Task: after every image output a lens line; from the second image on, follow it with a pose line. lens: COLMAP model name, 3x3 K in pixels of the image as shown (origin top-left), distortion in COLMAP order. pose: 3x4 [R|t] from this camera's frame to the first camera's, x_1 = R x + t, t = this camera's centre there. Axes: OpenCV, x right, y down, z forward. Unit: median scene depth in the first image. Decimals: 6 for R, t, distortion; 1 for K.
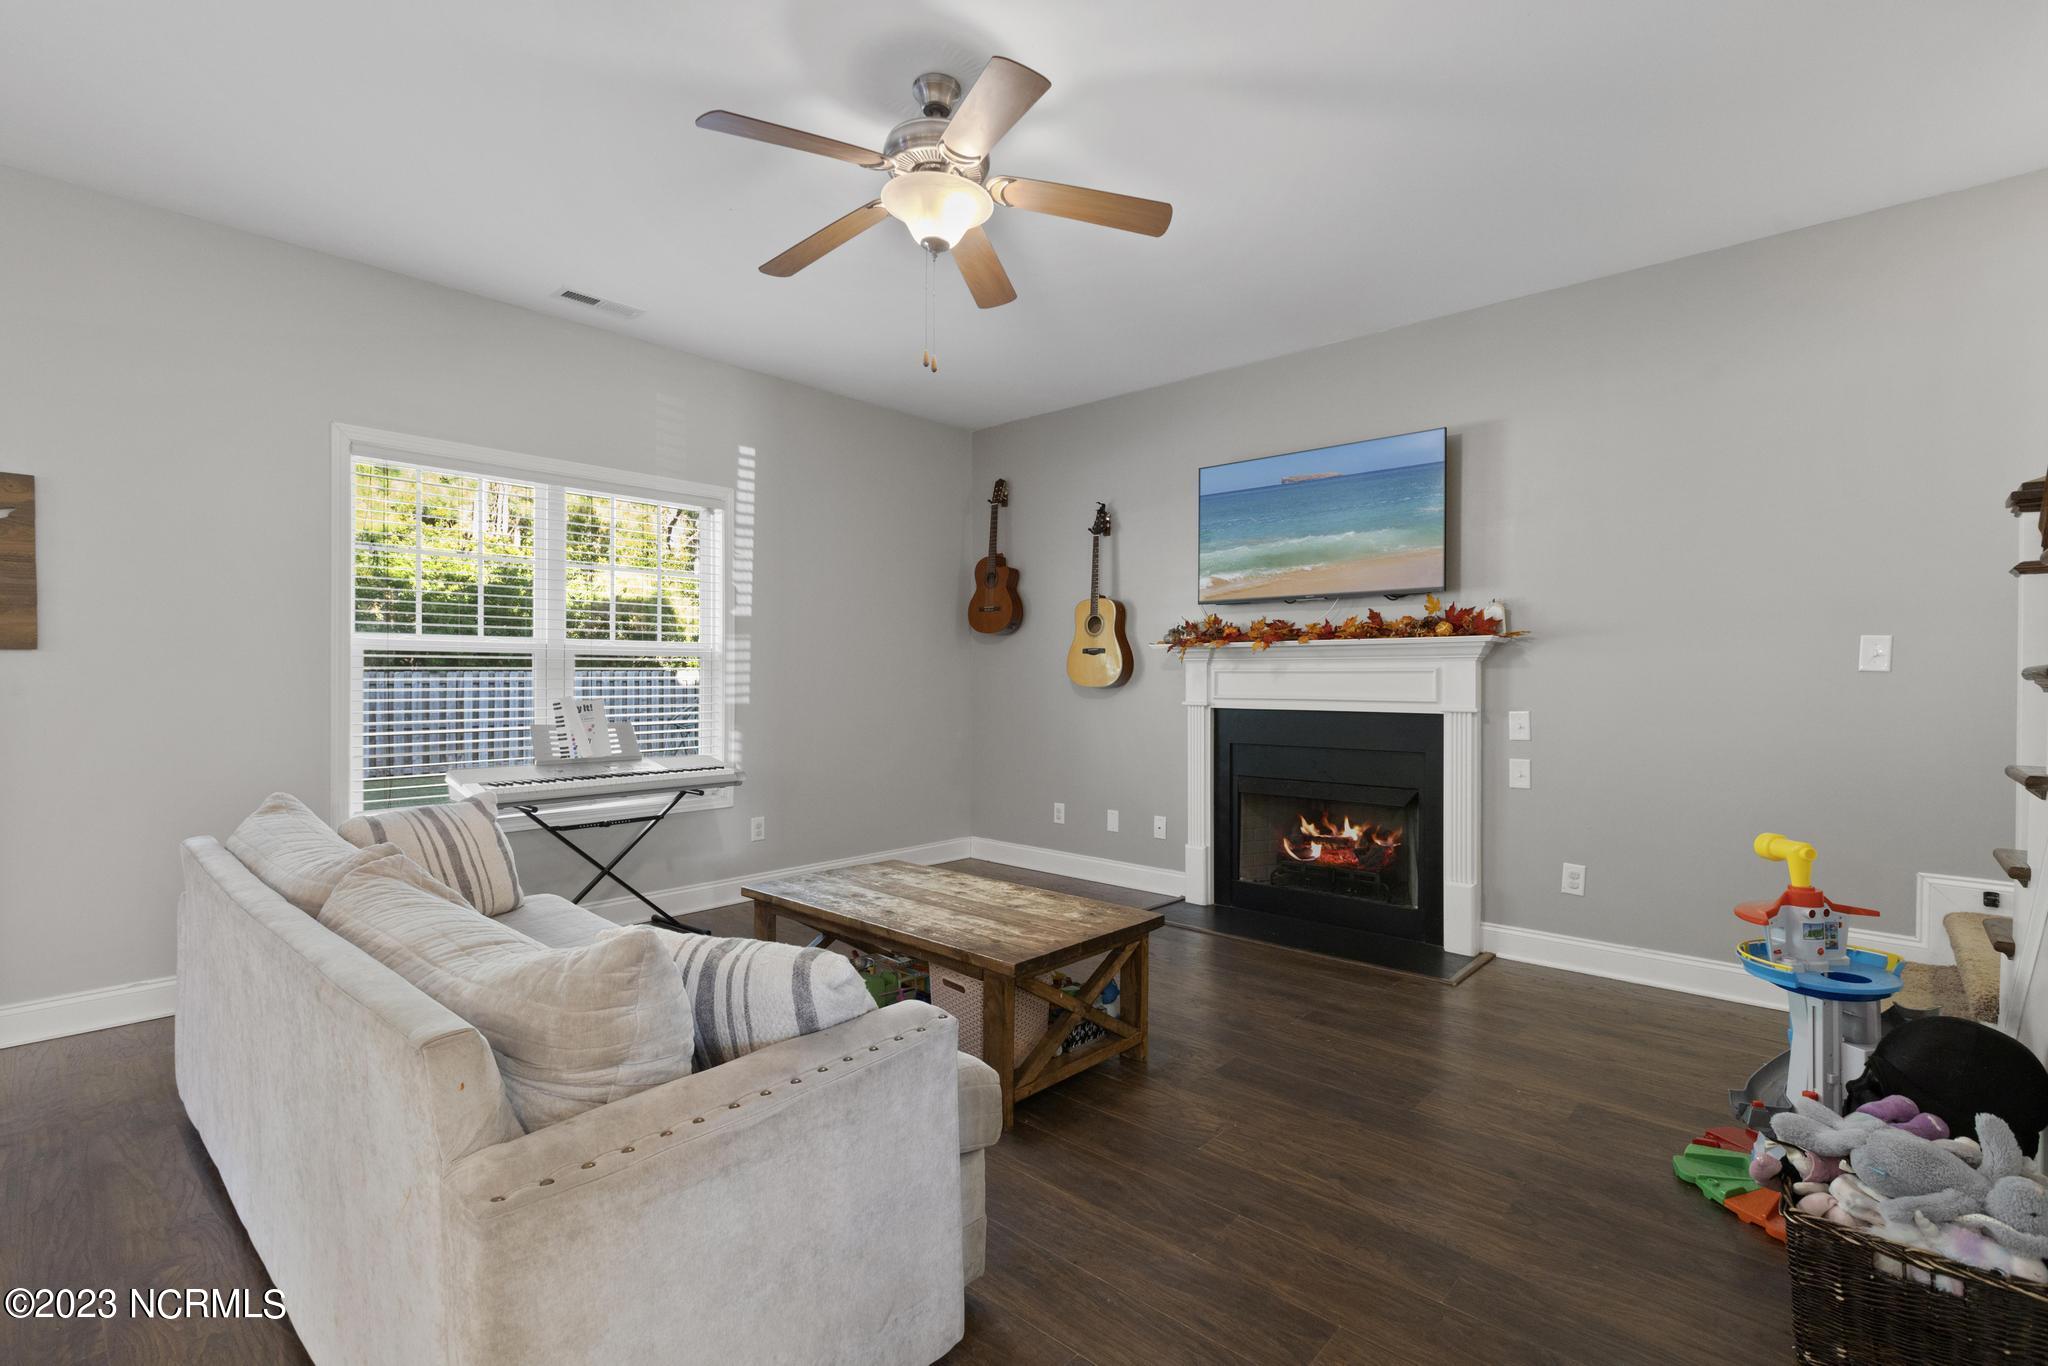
lens RADIAL K [[936.4, 0, 1036.2], [0, 936.4, 691.2], [0, 0, 1]] dist [0.004152, 0.000634]
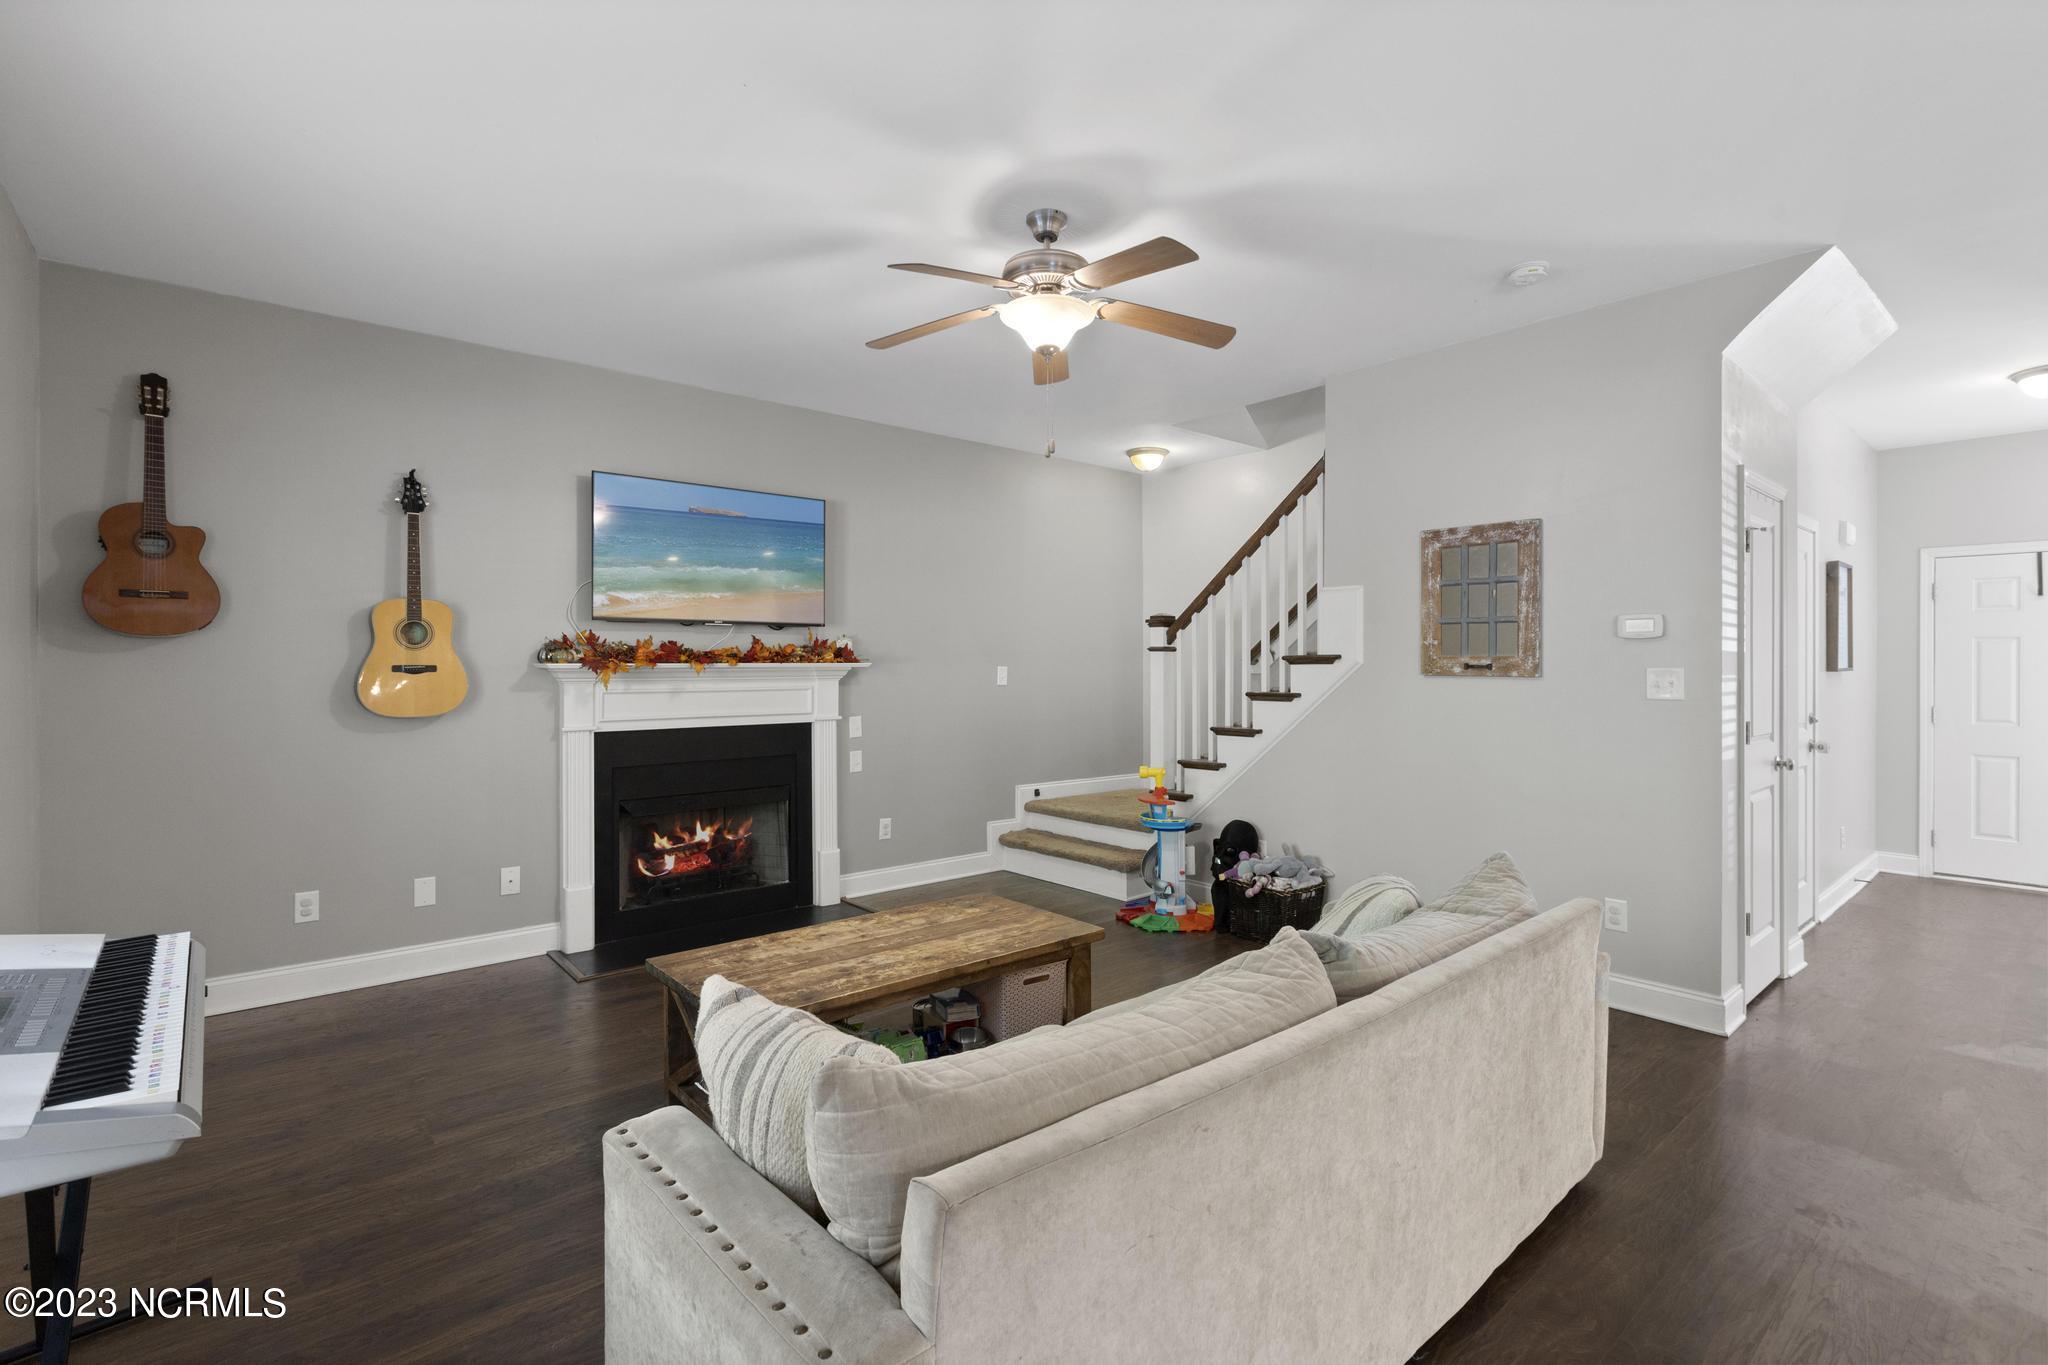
lens RADIAL K [[936.4, 0, 1028.4], [0, 936.4, 661.4], [0, 0, 1]] dist [0.004152, 0.000634]
pose [[0.137393, -0.001326, 0.990516, -0.700287], [0.014494, 0.999895, -0.000672, -0.047633], [-0.990410, 0.014449, 0.137398, 0.468504]]
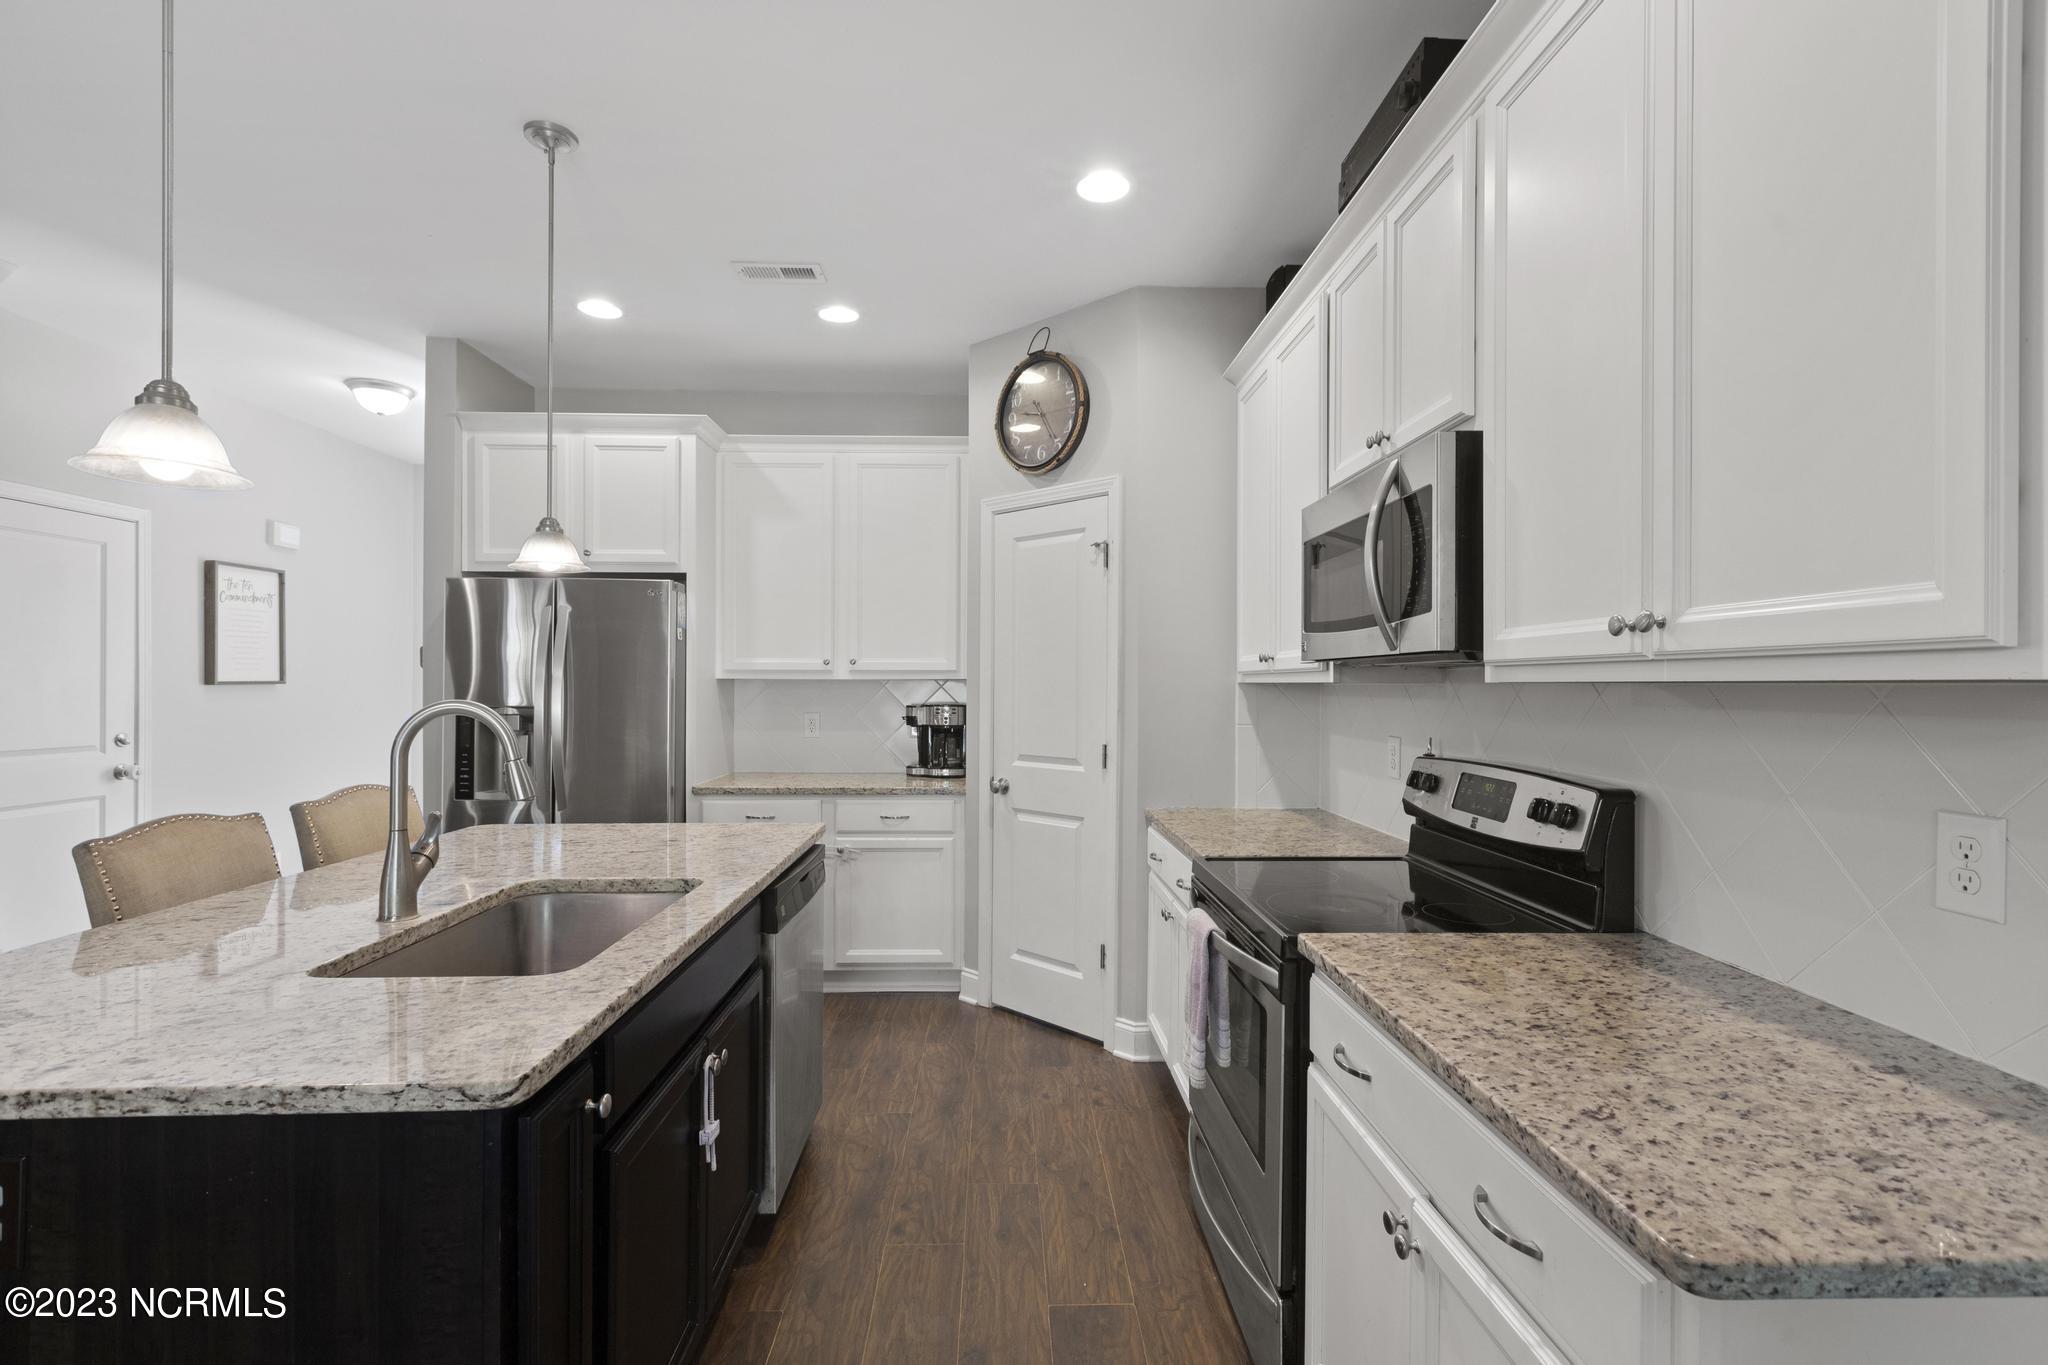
lens RADIAL K [[936.4, 0, 1031.2], [0, 936.4, 686.7], [0, 0, 1]] dist [0.004152, 0.000634]
pose [[-0.678670, -0.011277, 0.734357, -0.781296], [0.002543, 0.999840, 0.017704, -0.036169], [-0.734439, 0.013883, -0.678532, -0.278598]]
